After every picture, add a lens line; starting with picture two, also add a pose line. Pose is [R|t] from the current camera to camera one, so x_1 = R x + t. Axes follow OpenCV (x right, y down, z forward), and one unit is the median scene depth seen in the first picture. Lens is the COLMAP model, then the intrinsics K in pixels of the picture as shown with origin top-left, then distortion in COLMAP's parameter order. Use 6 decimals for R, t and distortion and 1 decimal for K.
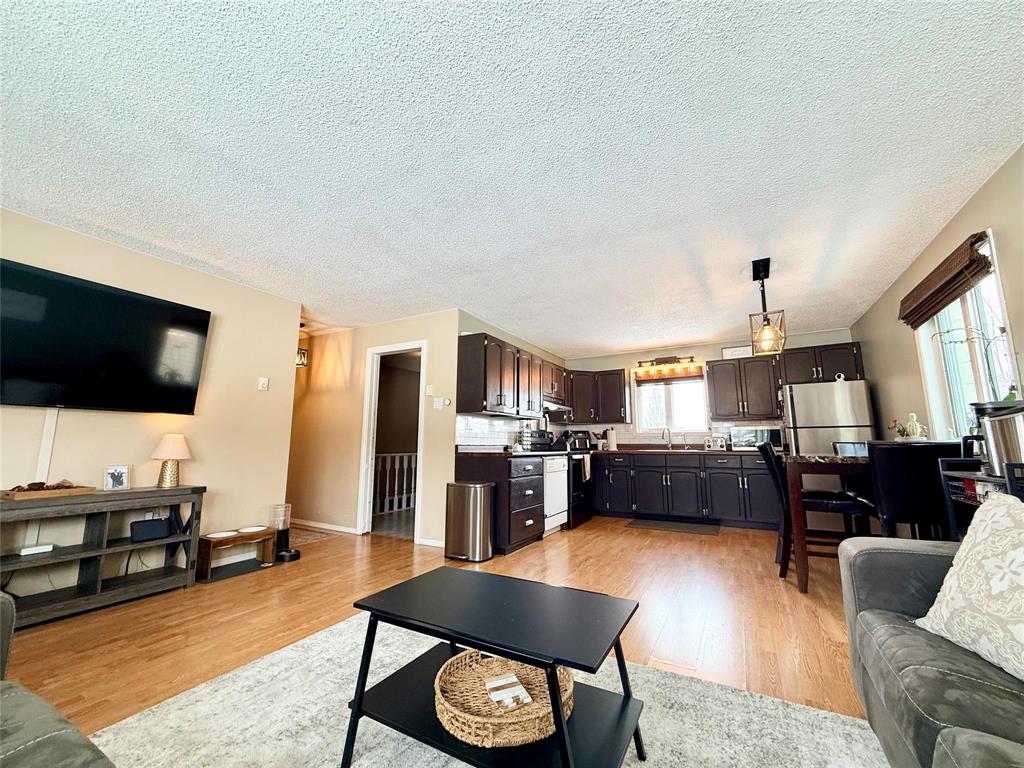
lens RADIAL K [[406.8, 0, 510.7], [0, 406.8, 385.2], [0, 0, 1]] dist [-0.000570, -0.000071]
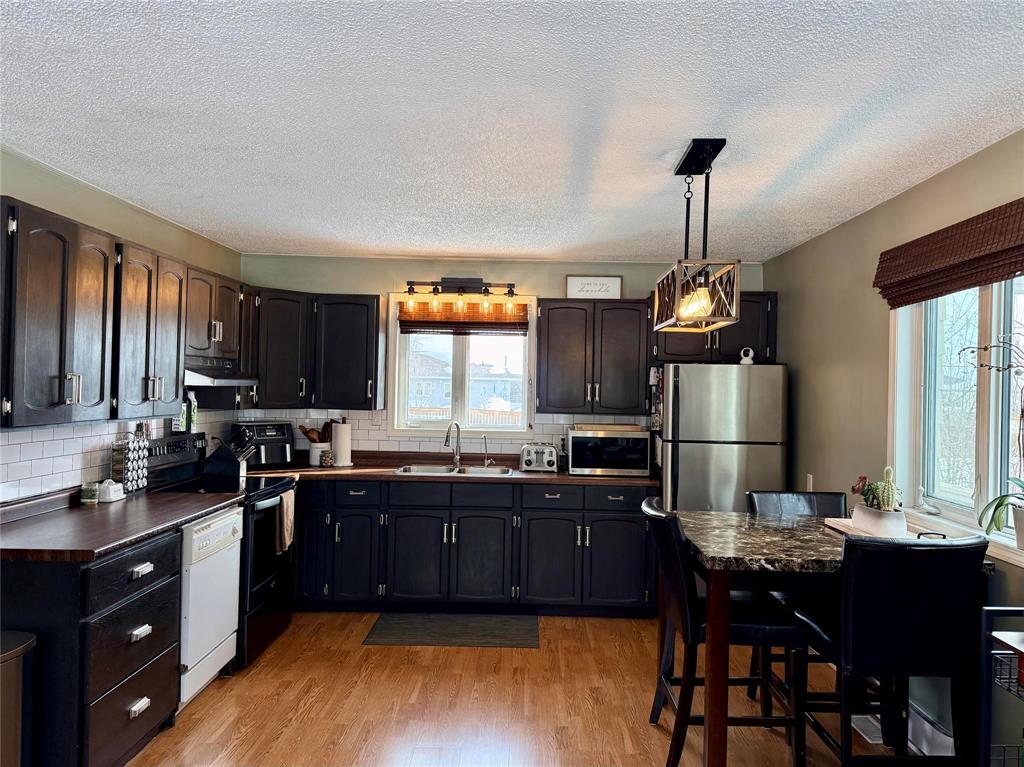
lens RADIAL K [[758.4, 0, 515.1], [0, 758.4, 386.9], [0, 0, 1]] dist [0.162598, -0.322587]
pose [[0.878280, 0.019370, 0.477755, 0.001726], [-0.092300, 0.987254, 0.129652, -0.080134], [-0.469154, -0.157968, 0.868873, 0.190197]]
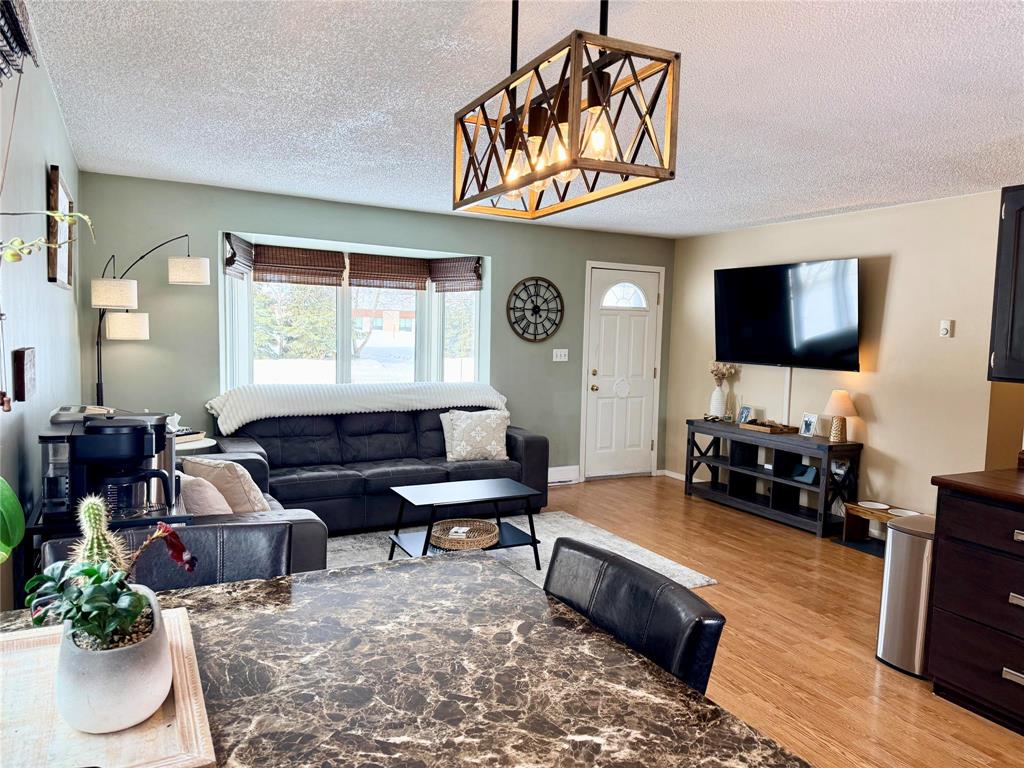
lens RADIAL K [[710.9, 0, 517.2], [0, 710.9, 385.3], [0, 0, 1]] dist [0.076421, -0.108305]
pose [[-0.538979, 0.051531, -0.840741, 0.692647], [0.092437, 0.995717, 0.001770, 0.017921], [0.837232, -0.076762, -0.541434, 0.812625]]
